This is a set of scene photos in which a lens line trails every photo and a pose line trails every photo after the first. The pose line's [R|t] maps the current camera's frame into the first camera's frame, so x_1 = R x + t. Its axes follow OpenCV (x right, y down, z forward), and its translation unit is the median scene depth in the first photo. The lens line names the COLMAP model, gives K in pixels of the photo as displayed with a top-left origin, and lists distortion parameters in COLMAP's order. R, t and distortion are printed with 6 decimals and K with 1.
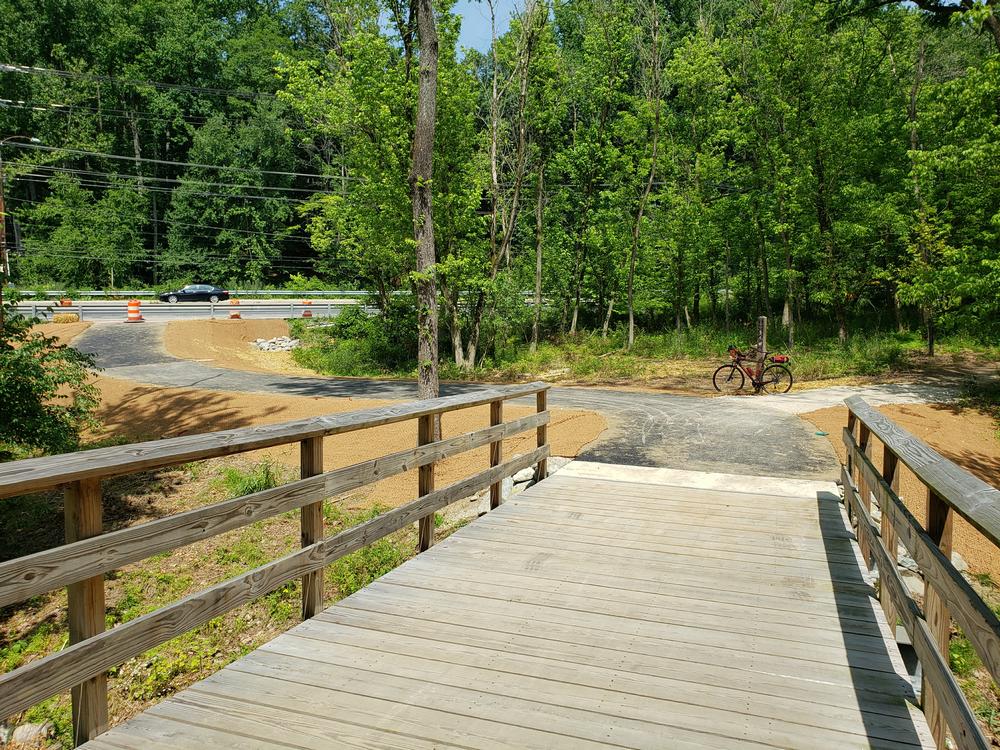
lens RADIAL K [[807.3, 0, 507.8], [0, 807.3, 372.9], [0, 0, 1]] dist [0.044750, 0.021612]
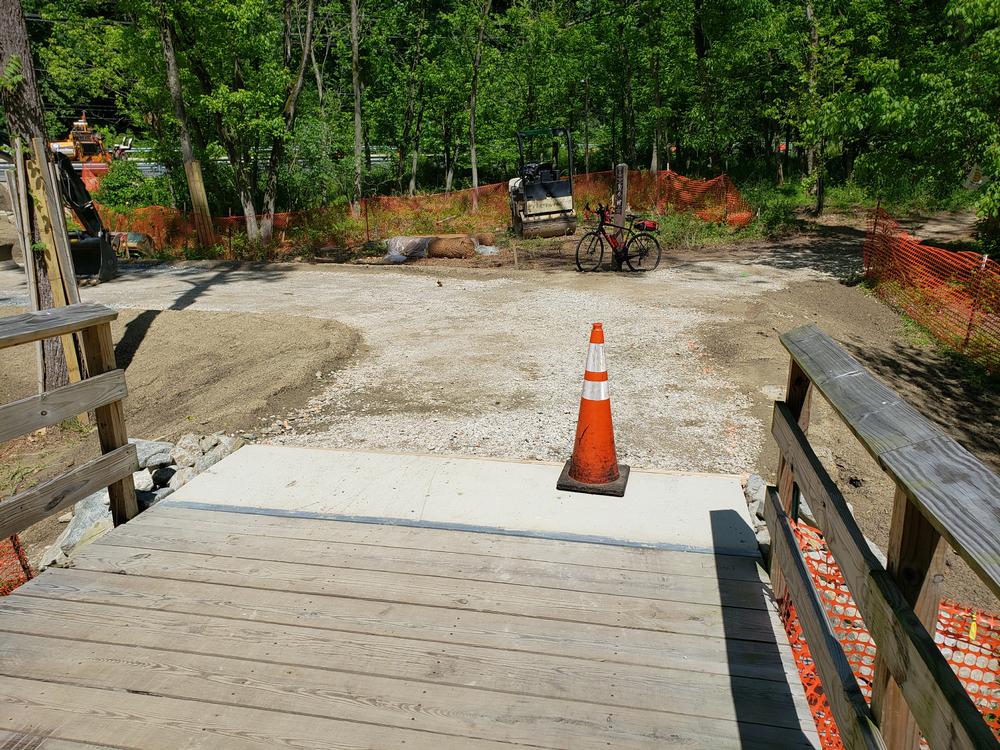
lens RADIAL K [[807.3, 0, 495.3], [0, 807.3, 377.5], [0, 0, 1]] dist [0.044750, 0.021612]
pose [[0.990462, -0.048046, 0.129137, 0.069799], [0.025221, 0.984618, 0.172889, -0.006452], [-0.135457, -0.167983, 0.976439, 0.193625]]
